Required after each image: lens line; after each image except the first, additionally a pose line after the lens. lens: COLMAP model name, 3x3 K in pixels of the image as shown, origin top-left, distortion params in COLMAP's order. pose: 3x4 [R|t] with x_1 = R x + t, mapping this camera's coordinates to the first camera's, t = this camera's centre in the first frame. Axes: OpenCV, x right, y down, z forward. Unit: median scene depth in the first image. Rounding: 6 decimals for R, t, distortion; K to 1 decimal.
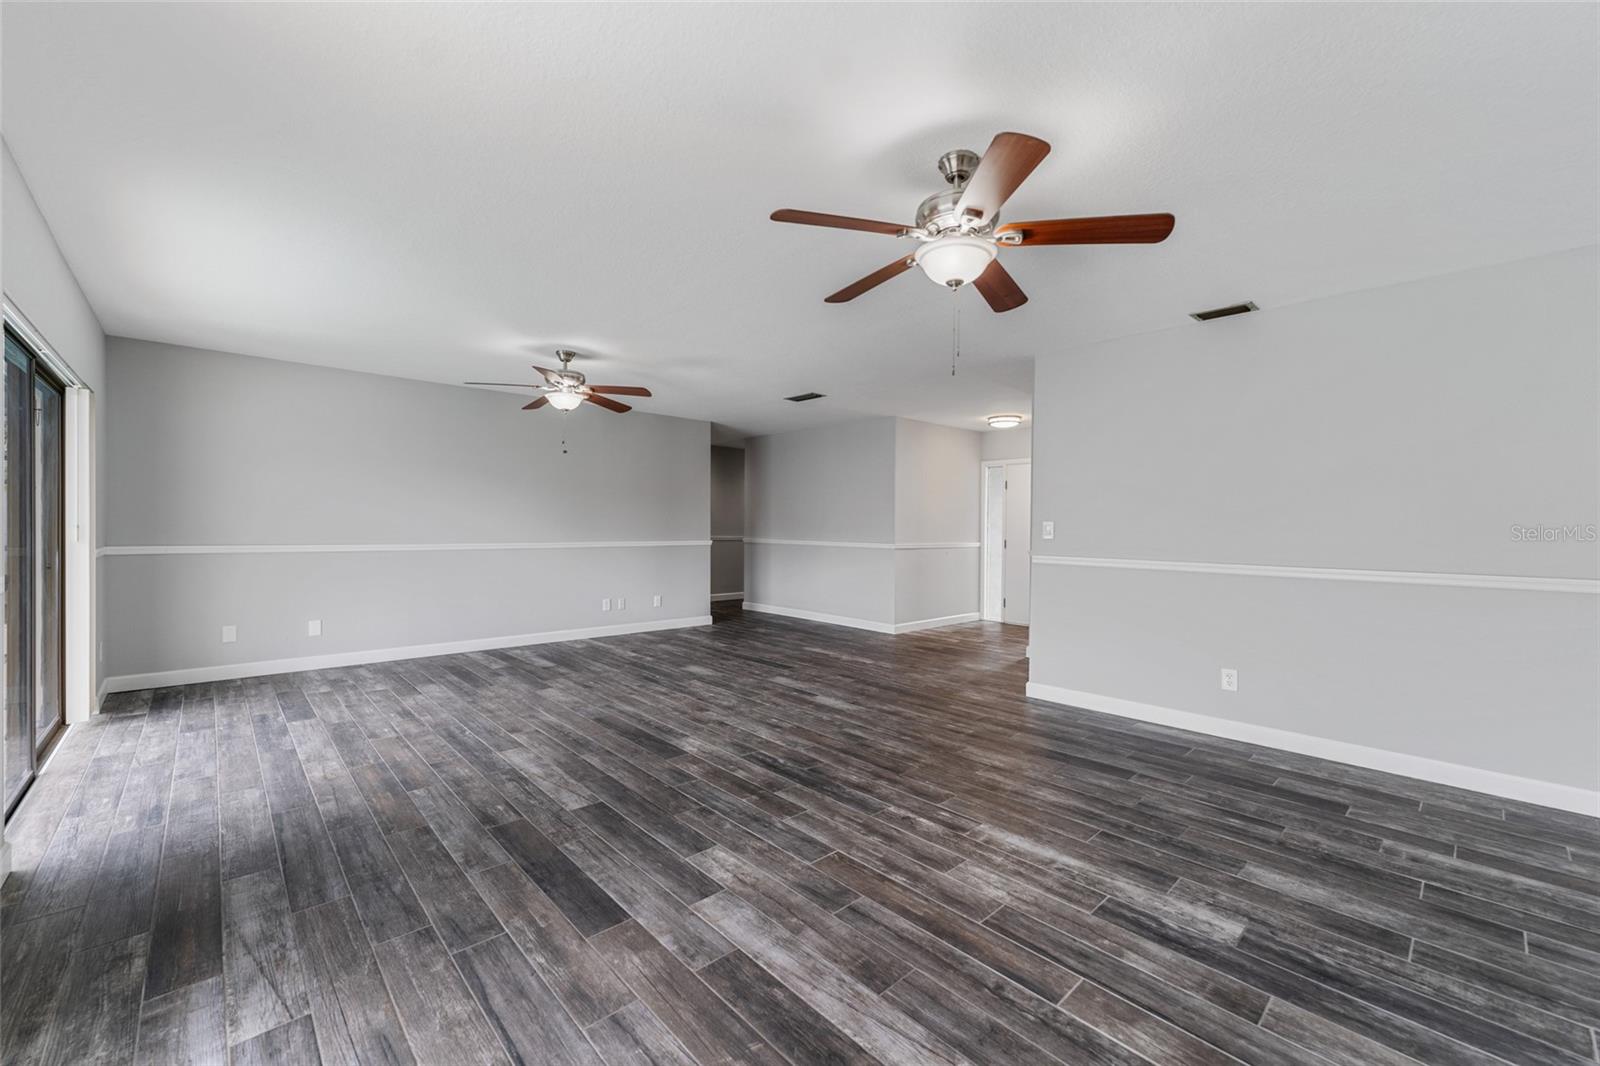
lens RADIAL K [[650.6, 0, 800.0], [0, 650.6, 533.0], [0, 0, 1]] dist [0.001772, 0.000186]
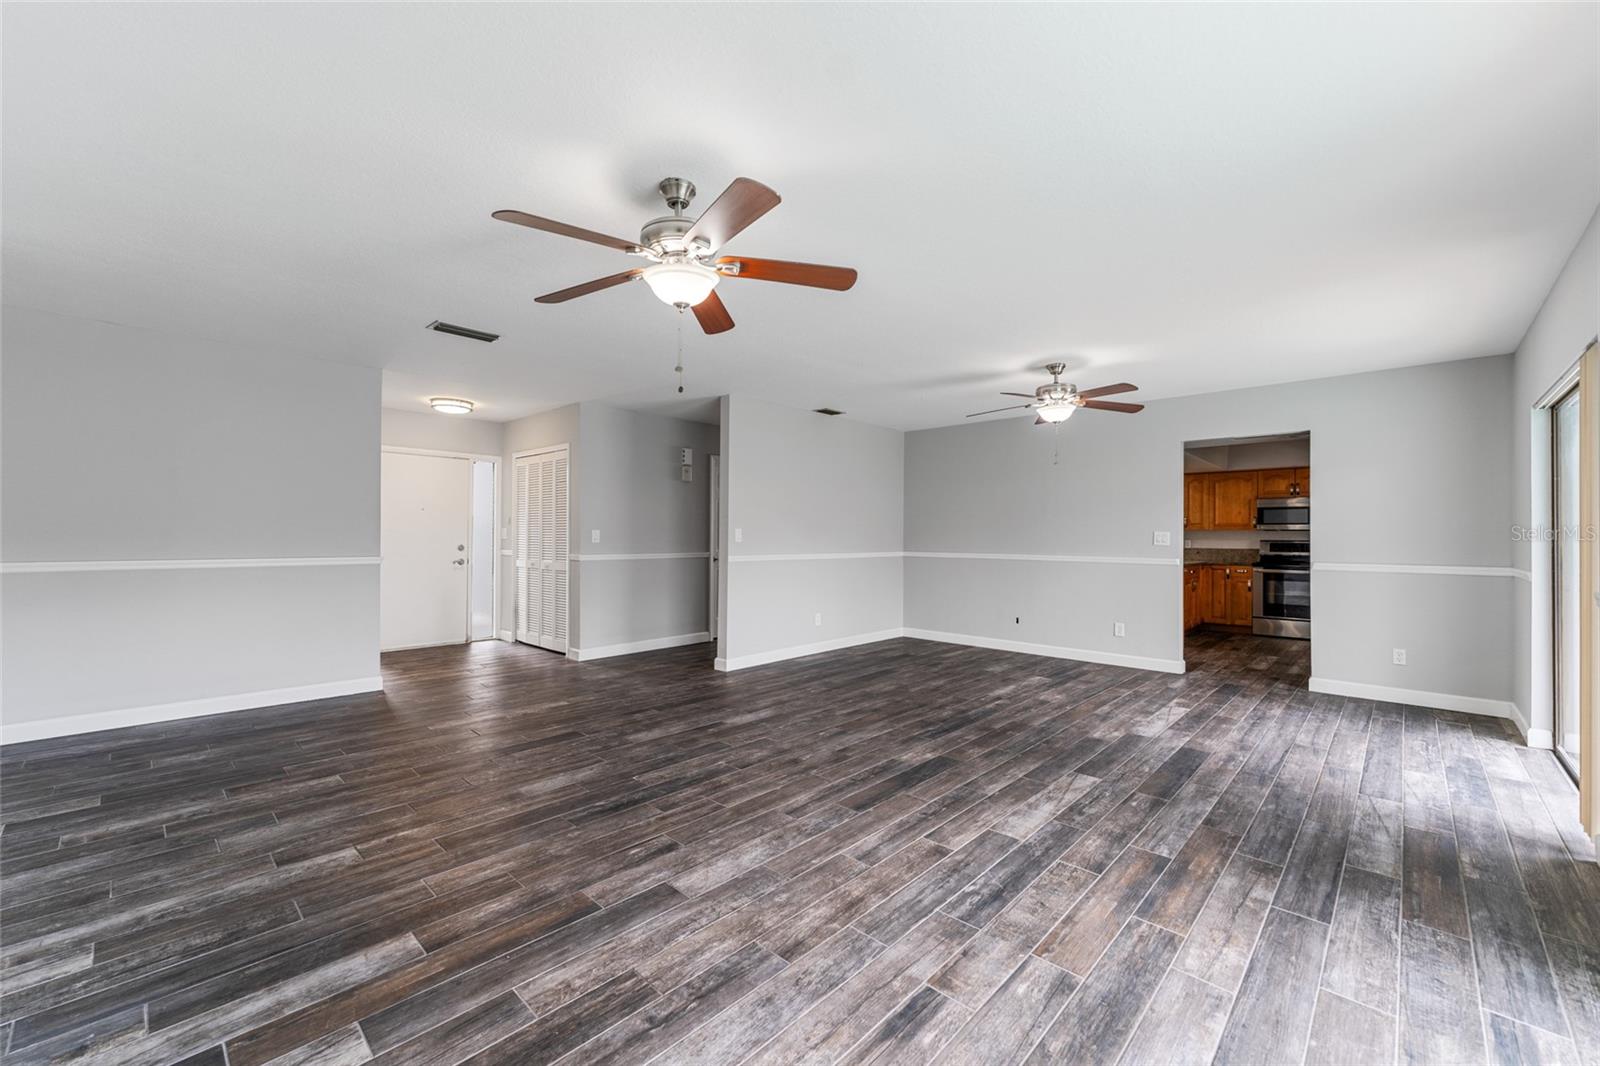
lens RADIAL K [[650.6, 0, 800.0], [0, 650.6, 533.0], [0, 0, 1]] dist [0.001772, 0.000186]
pose [[-0.080086, -0.009381, 0.996744, -1.302606], [0.003949, 0.999945, 0.009729, -0.027907], [-0.996780, 0.004715, -0.080045, 1.440248]]
